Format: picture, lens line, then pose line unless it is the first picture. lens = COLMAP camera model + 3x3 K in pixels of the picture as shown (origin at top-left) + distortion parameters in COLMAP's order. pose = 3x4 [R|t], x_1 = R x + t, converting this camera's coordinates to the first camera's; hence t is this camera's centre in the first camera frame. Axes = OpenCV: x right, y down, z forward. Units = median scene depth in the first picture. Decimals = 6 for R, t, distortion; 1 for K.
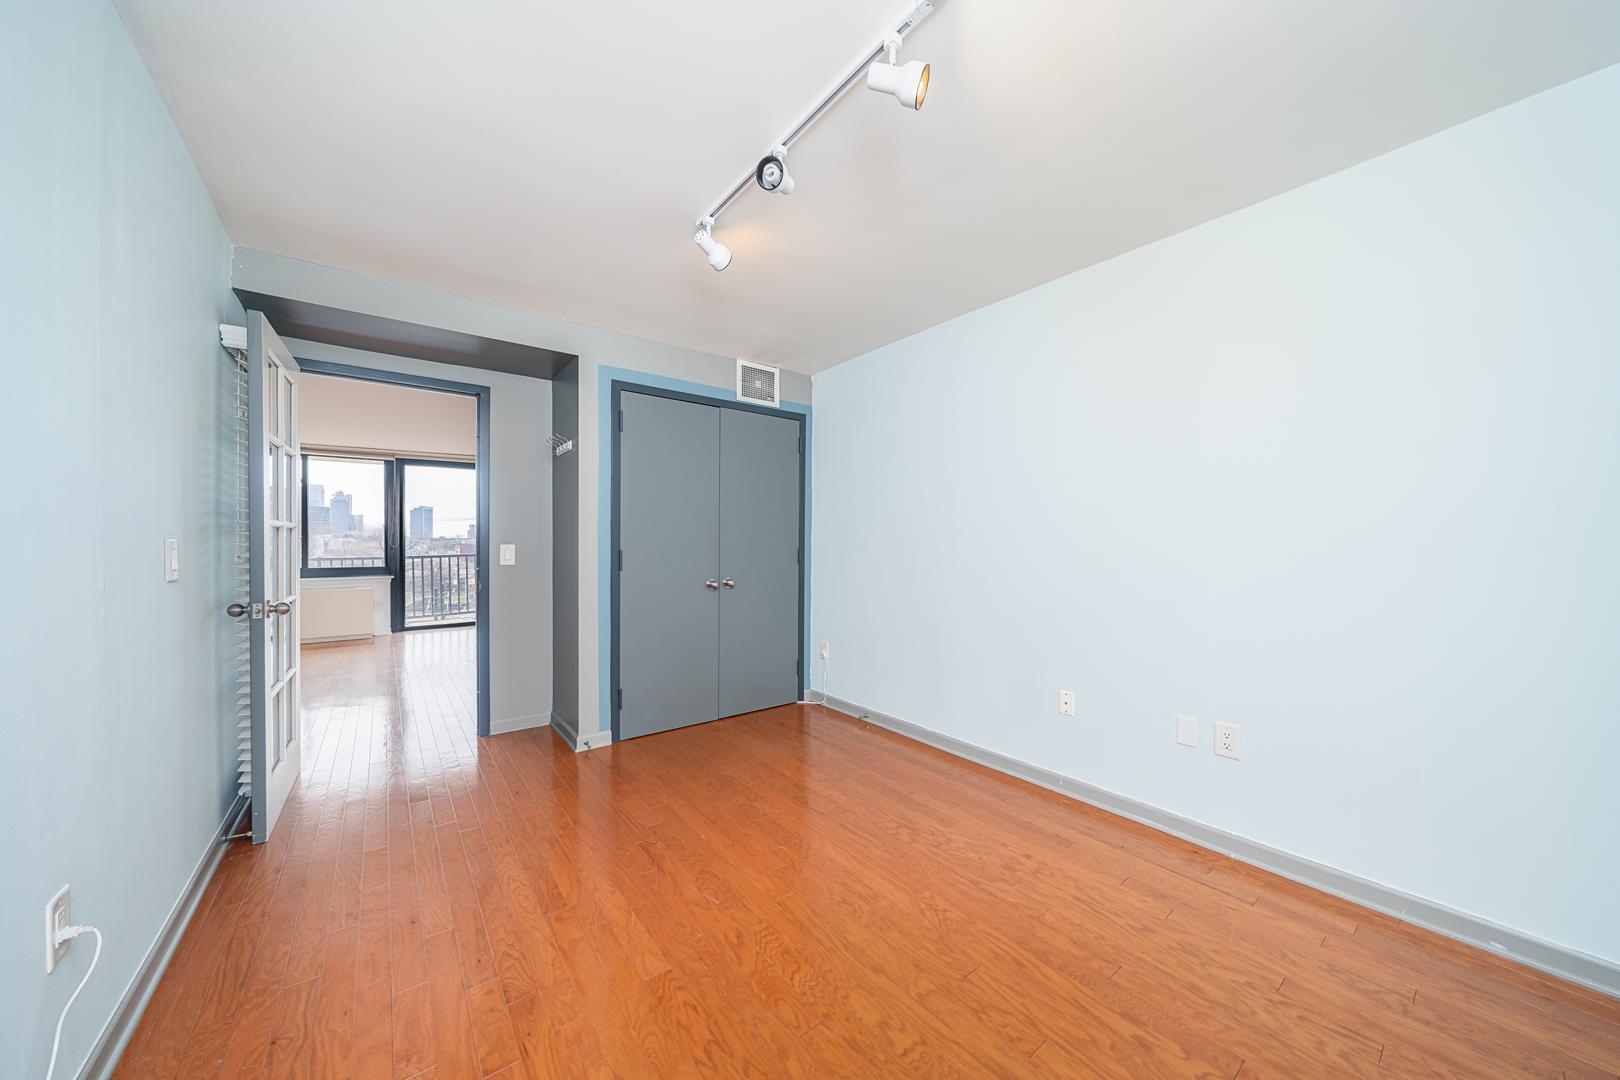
lens RADIAL K [[549.3, 0, 804.7], [0, 549.3, 543.1], [0, 0, 1]] dist [-0.004061, 0.000105]
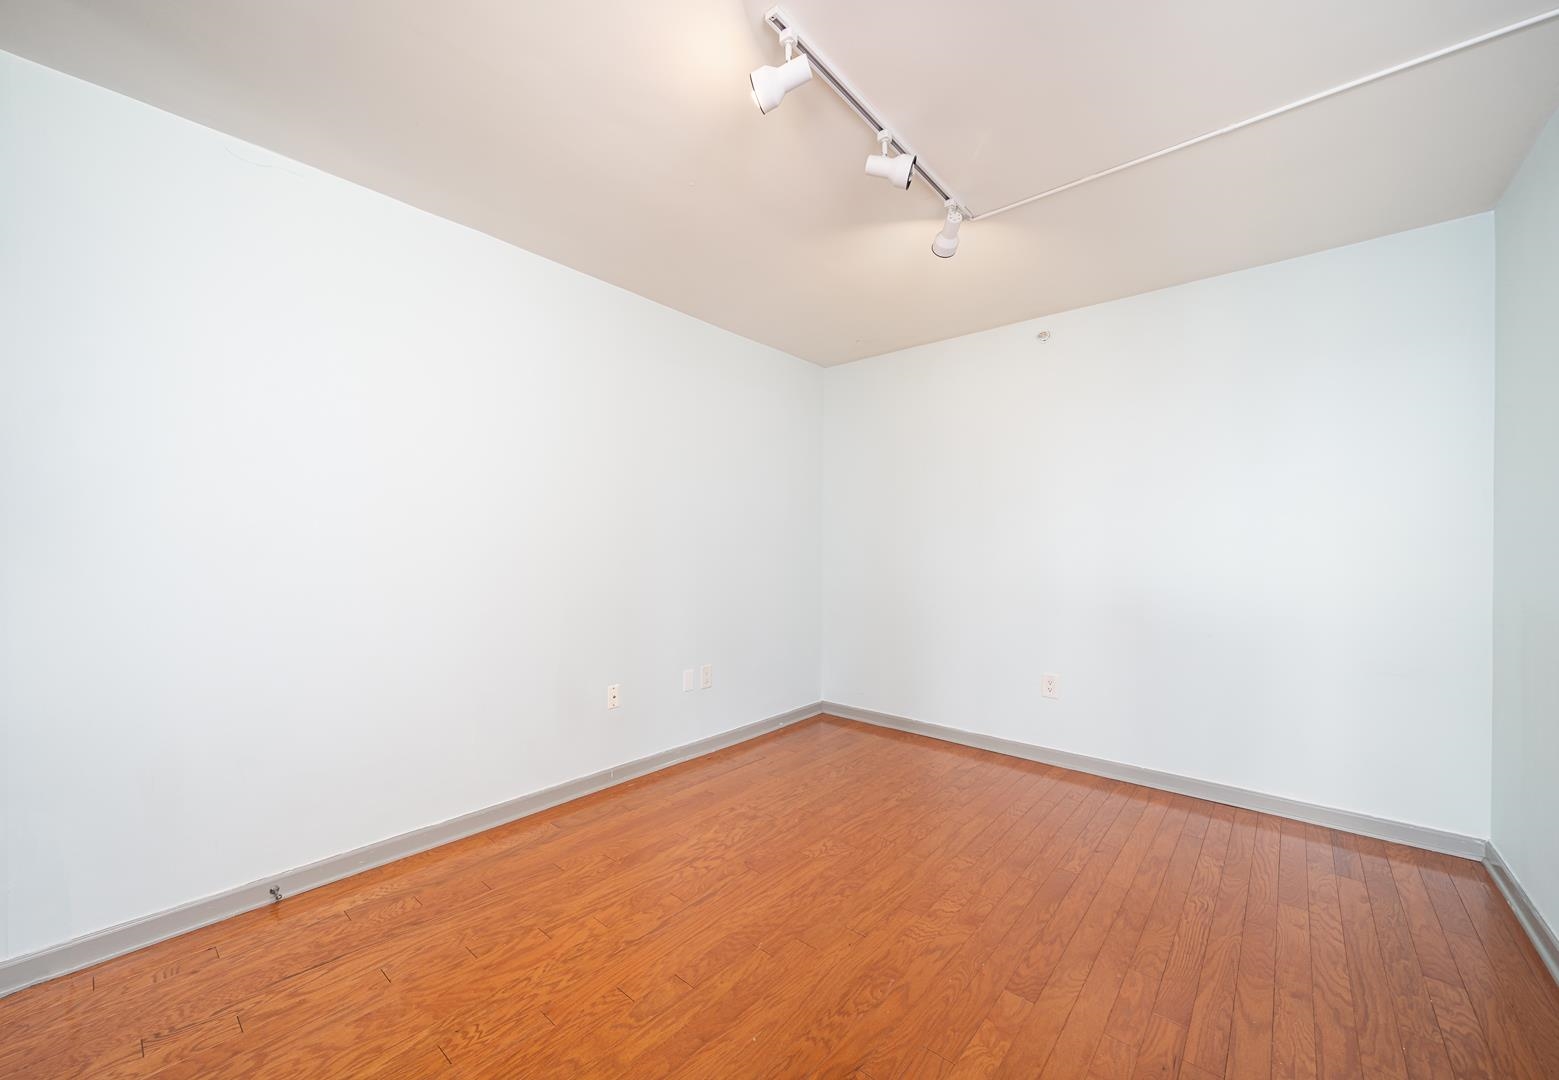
lens RADIAL K [[597.1, 0, 777.0], [0, 597.1, 541.0], [0, 0, 1]] dist [-0.000941, -0.000071]
pose [[-0.202307, 0.005695, 0.979306, -0.942713], [-0.008216, 0.999938, -0.007512, 0.009378], [-0.979288, -0.009565, -0.202248, 1.279259]]
